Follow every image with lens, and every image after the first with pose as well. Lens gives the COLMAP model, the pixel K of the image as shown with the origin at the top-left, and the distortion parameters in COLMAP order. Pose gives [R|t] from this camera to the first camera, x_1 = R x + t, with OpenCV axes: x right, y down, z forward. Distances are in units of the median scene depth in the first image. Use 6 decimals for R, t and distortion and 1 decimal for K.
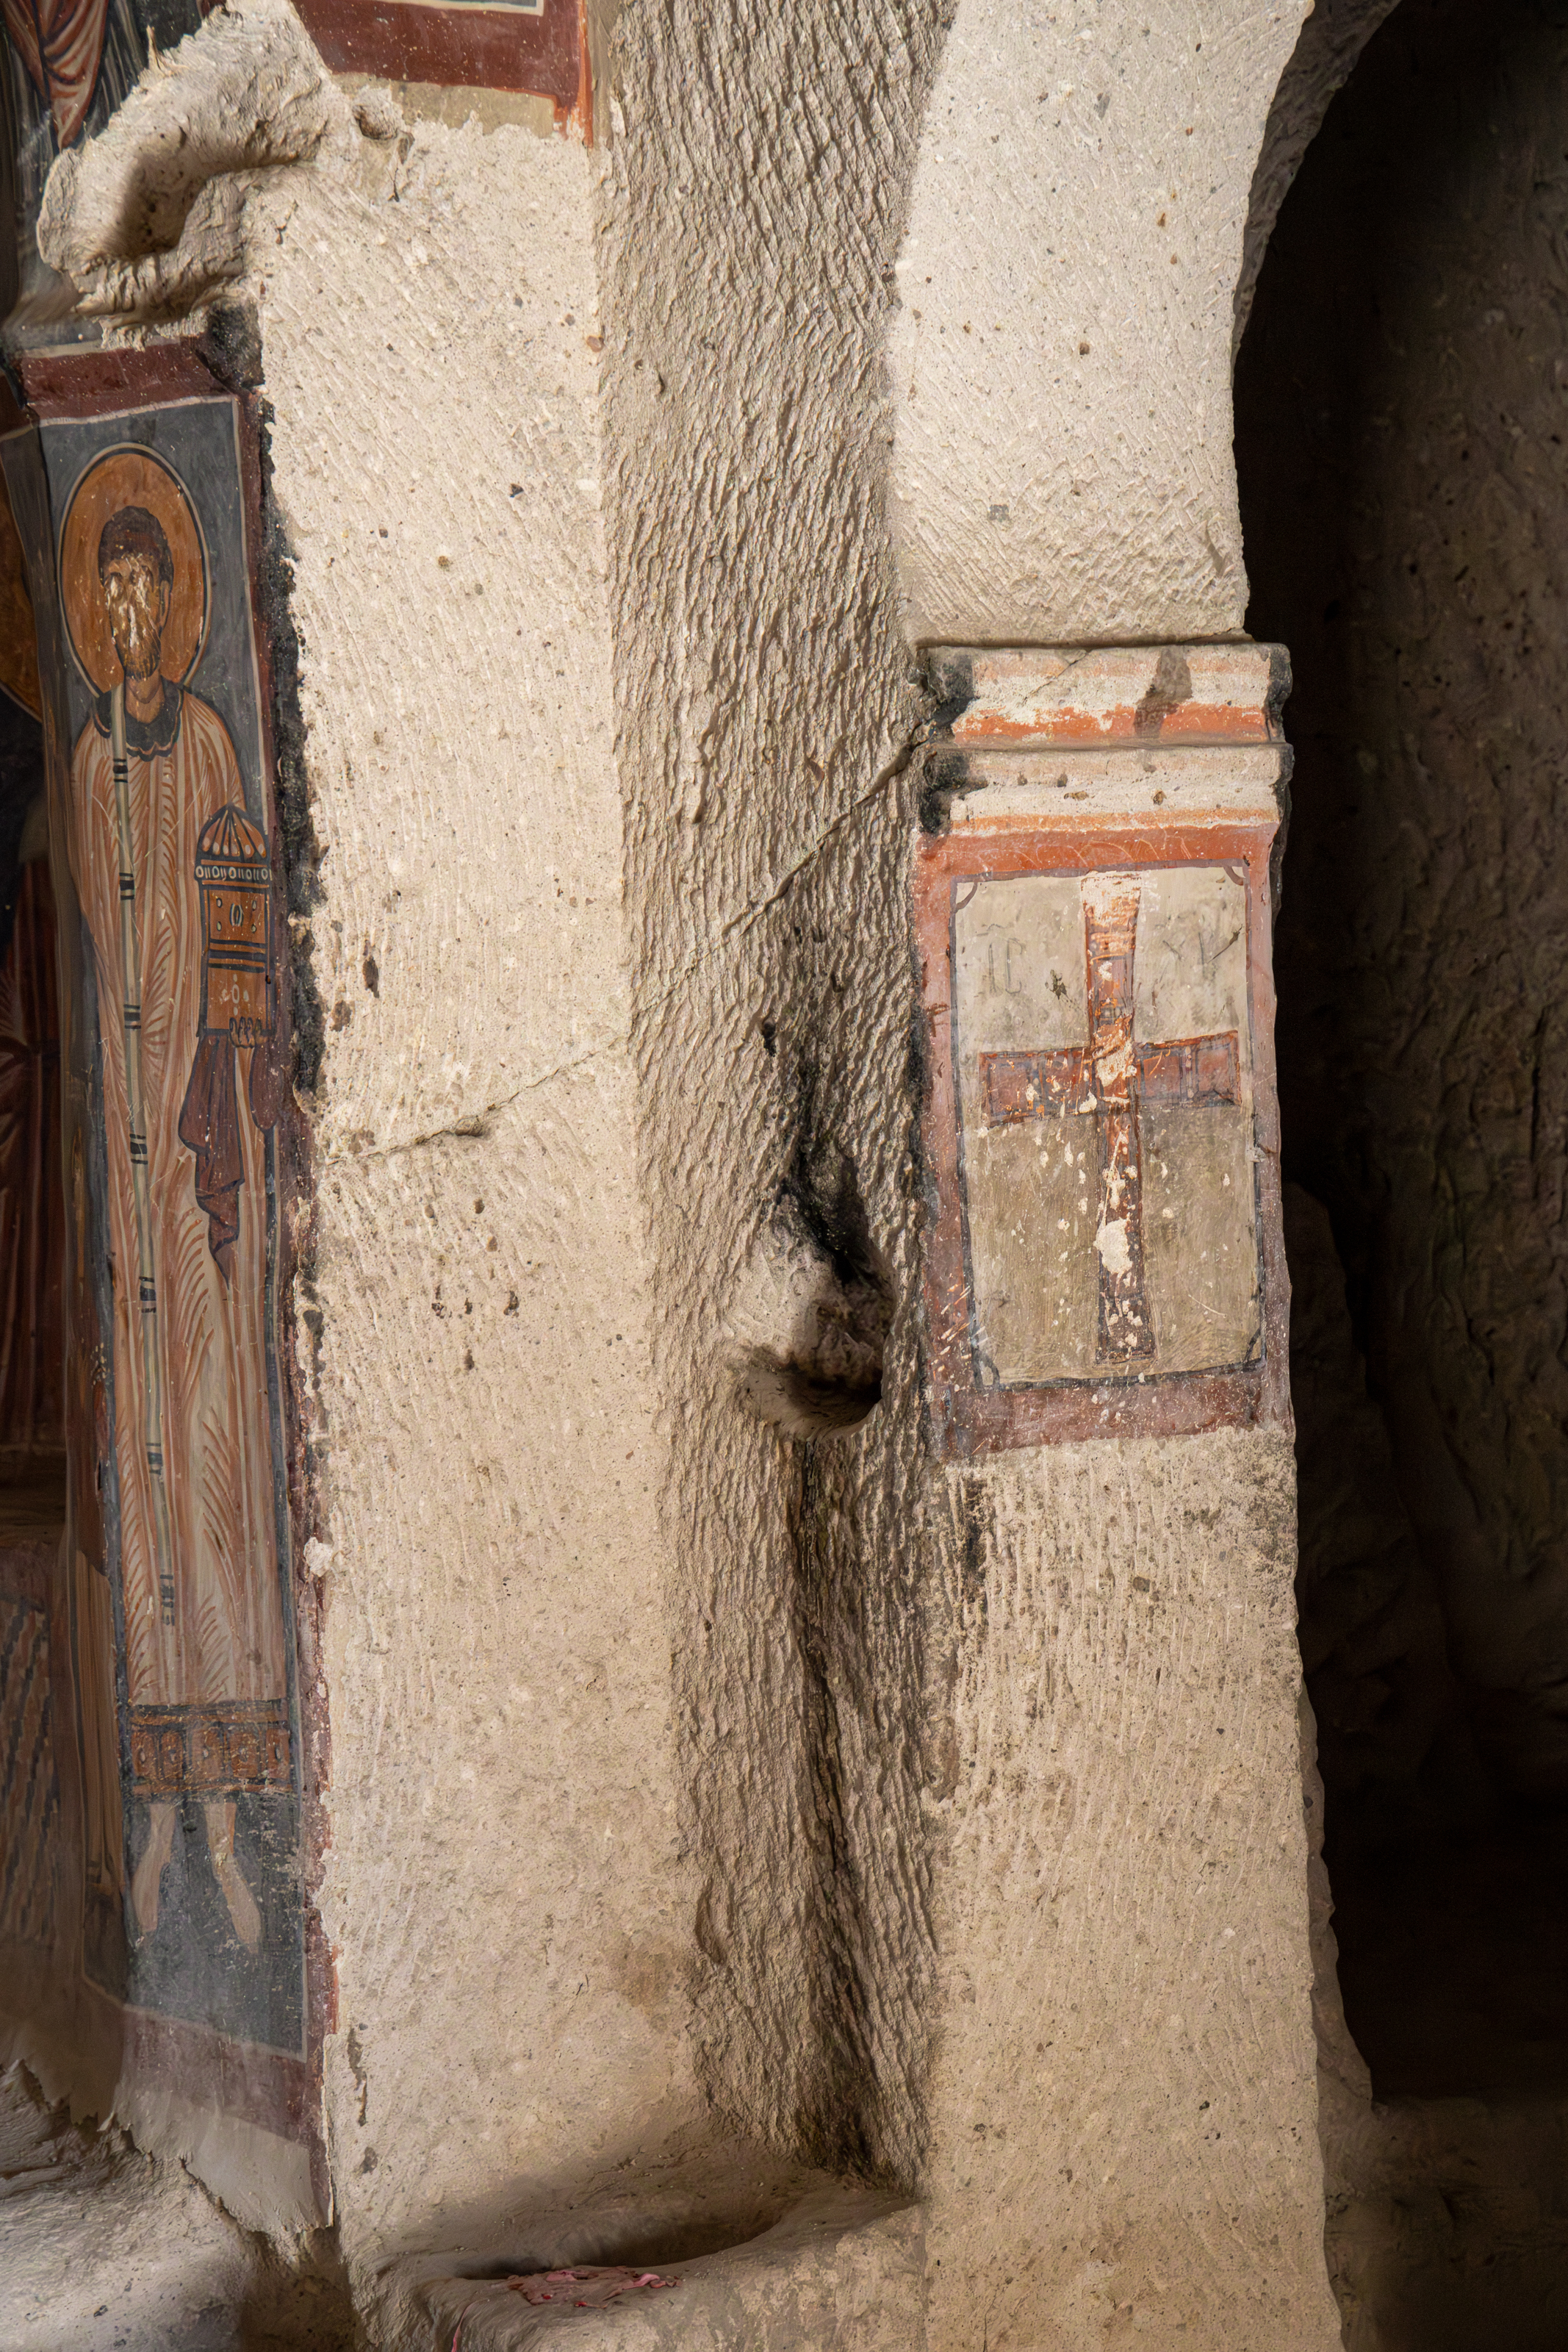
lens RADIAL K [[5462.7, 0, 783.4], [0, 5462.7, 1269.0], [0, 0, 1]] dist [-0.073855, 1.219779]
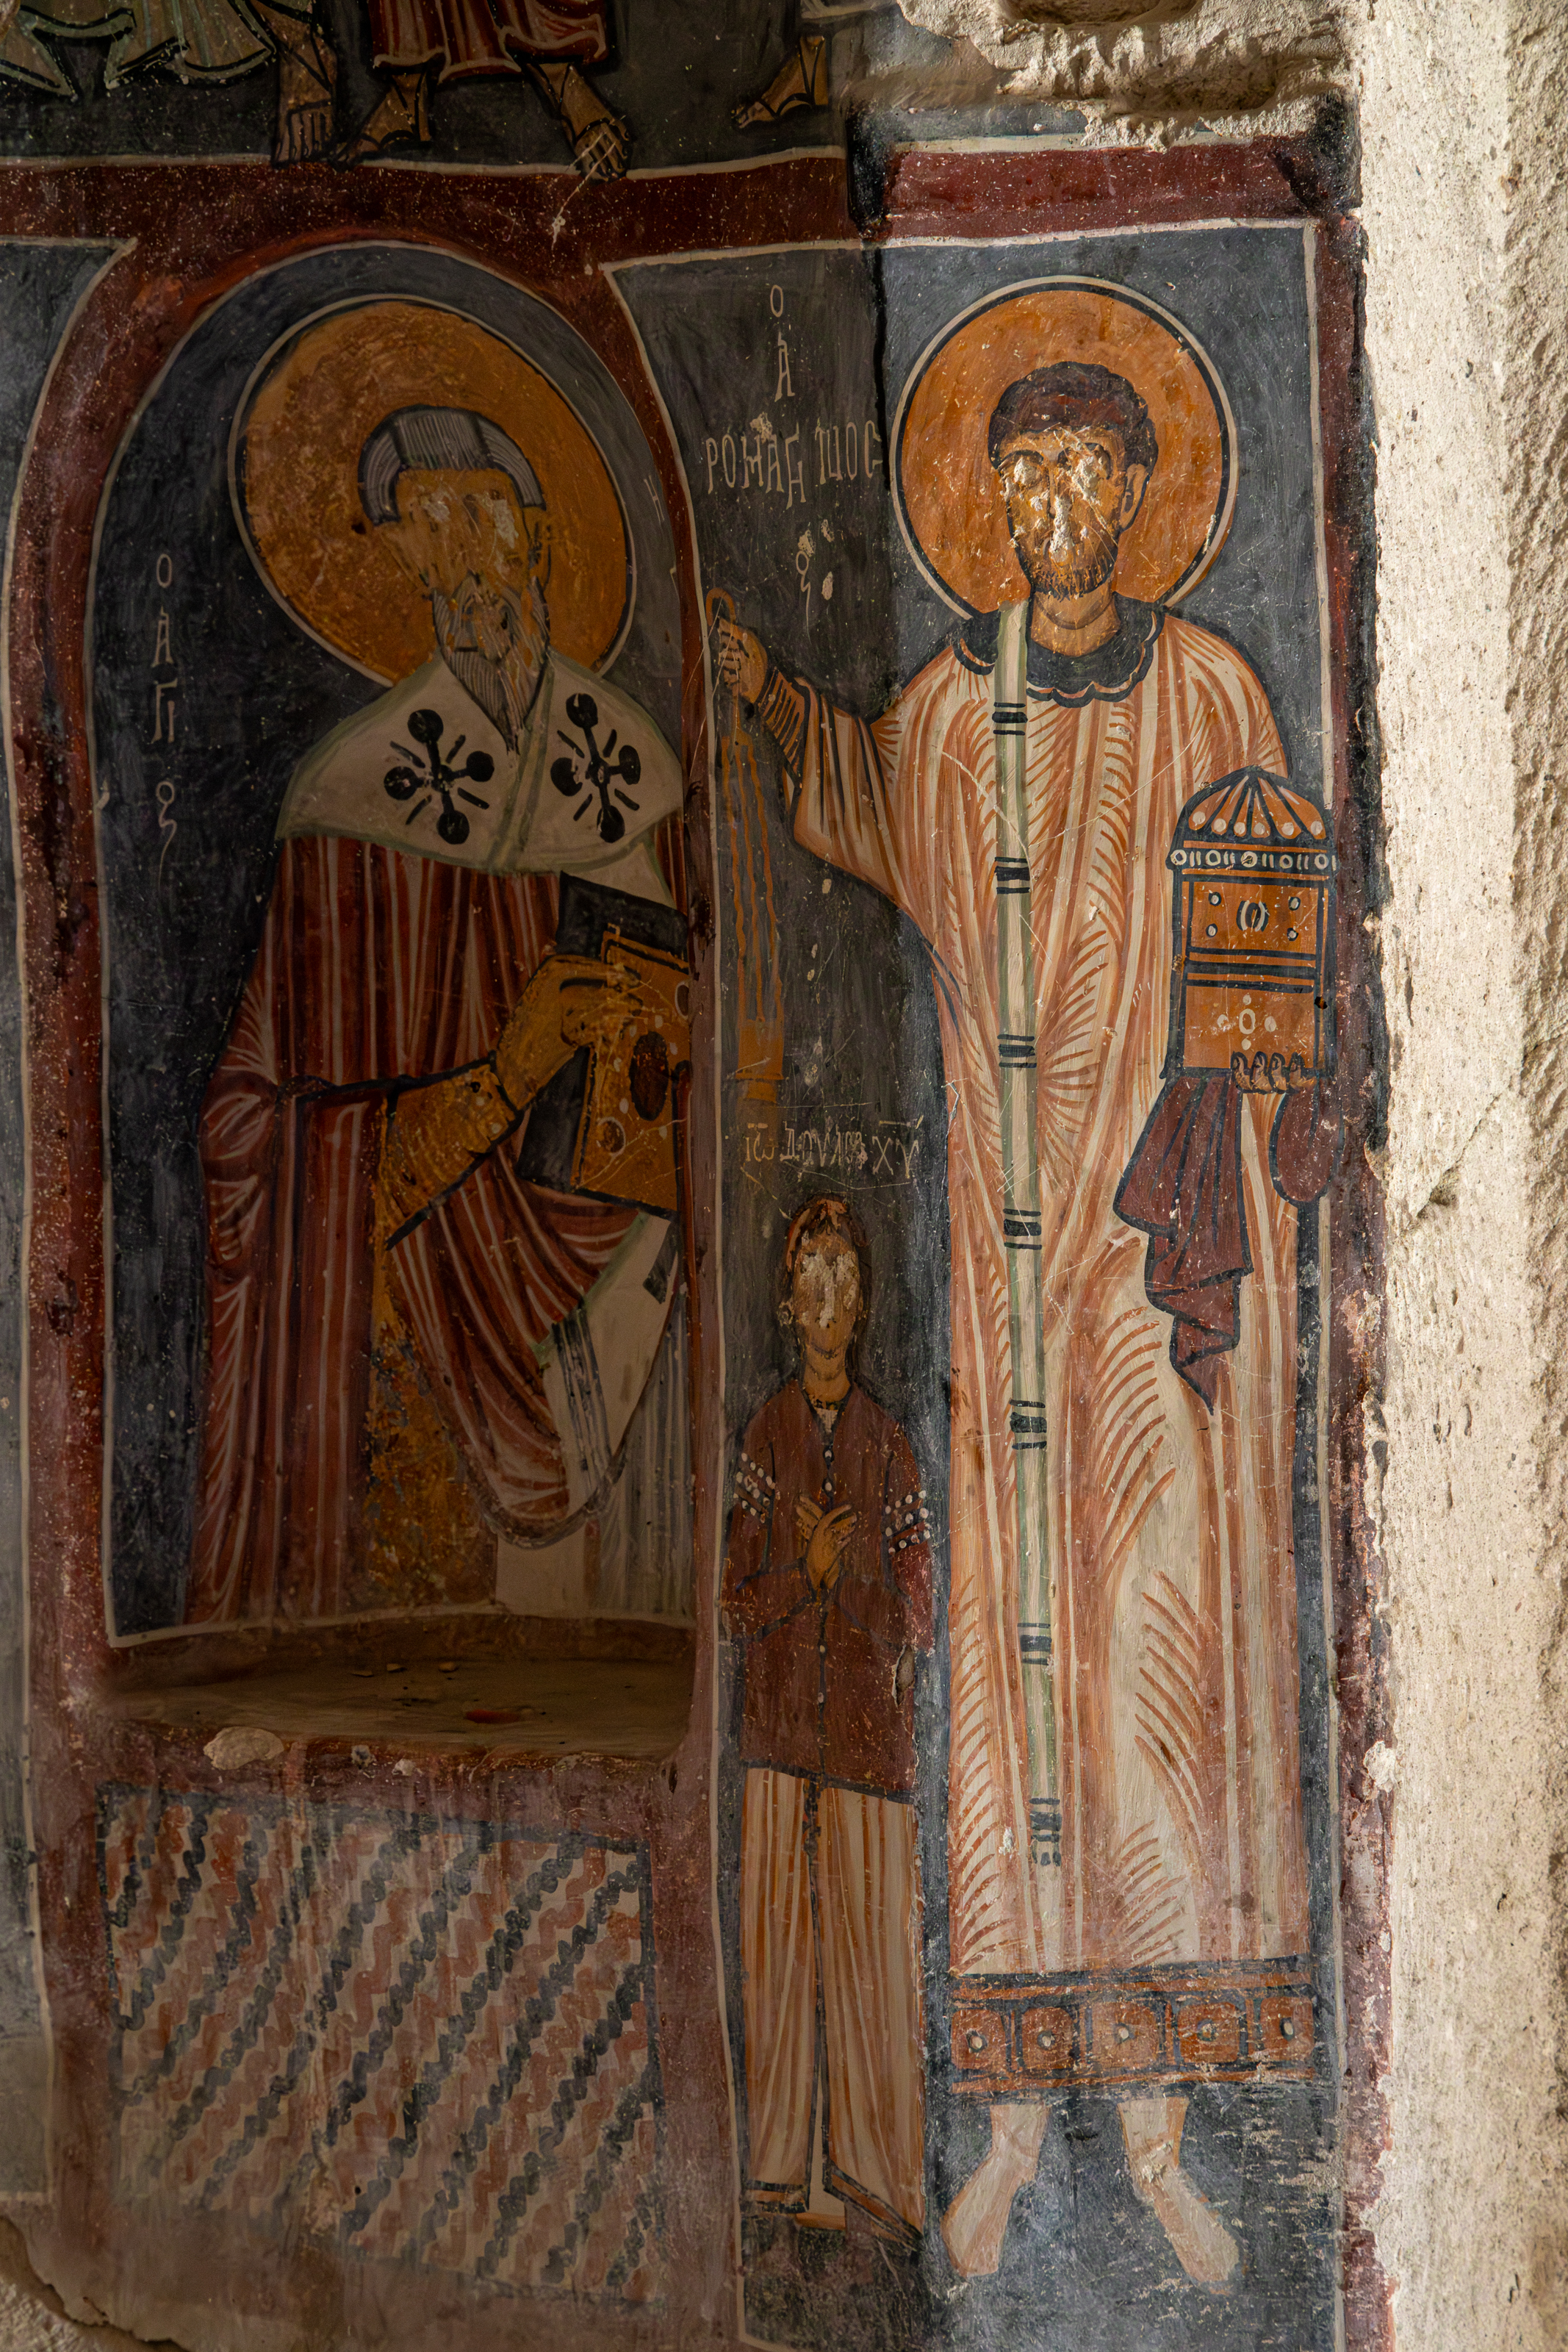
lens RADIAL K [[5462.7, 0, 783.4], [0, 5462.7, 1269.0], [0, 0, 1]] dist [-0.073855, 1.219779]
pose [[0.888440, -0.021911, 0.458470, -0.497823], [0.021792, 0.999747, 0.005550, -0.021817], [-0.458476, 0.005060, 0.888692, 0.361681]]
